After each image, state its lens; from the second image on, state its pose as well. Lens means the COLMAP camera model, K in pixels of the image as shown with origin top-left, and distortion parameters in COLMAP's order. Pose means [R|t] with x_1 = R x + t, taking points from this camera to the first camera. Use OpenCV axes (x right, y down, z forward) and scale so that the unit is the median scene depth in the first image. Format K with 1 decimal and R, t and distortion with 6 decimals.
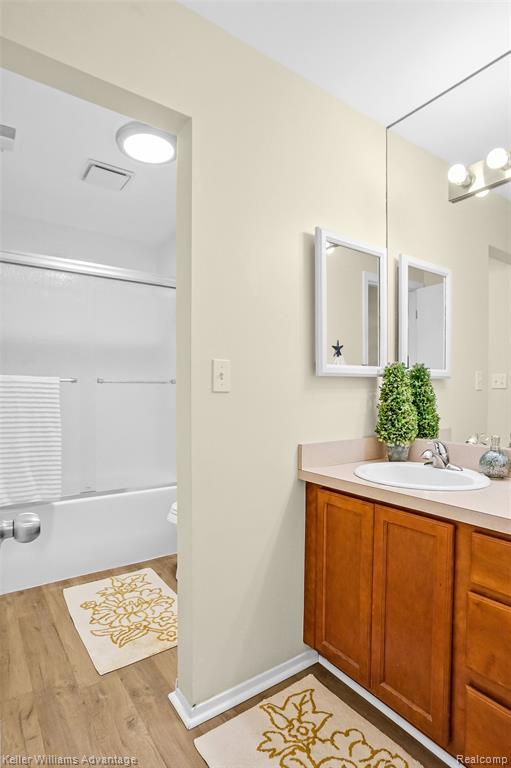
lens RADIAL K [[404.3, 0, 255.3], [0, 404.3, 391.5], [0, 0, 1]] dist [-0.037078, 0.018737]
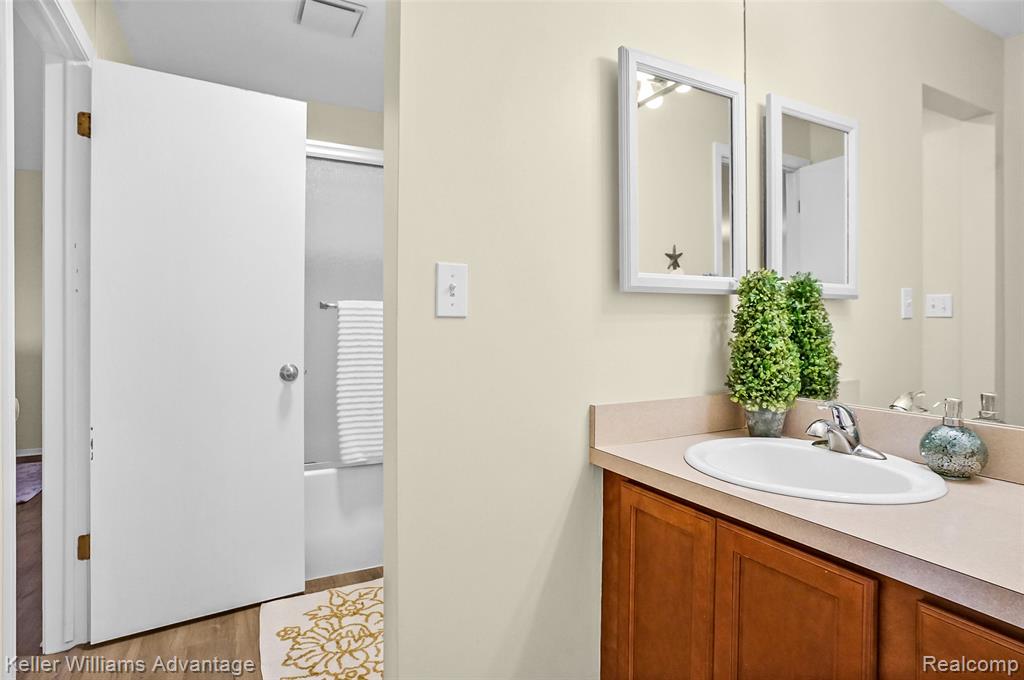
lens RADIAL K [[539.0, 0, 500.8], [0, 539.0, 317.2], [0, 0, 1]] dist [-0.037078, 0.018737]
pose [[0.991451, -0.000634, -0.130477, 0.077349], [-0.001200, 0.999902, -0.013978, 0.010546], [0.130473, 0.014015, 0.991353, 0.181105]]
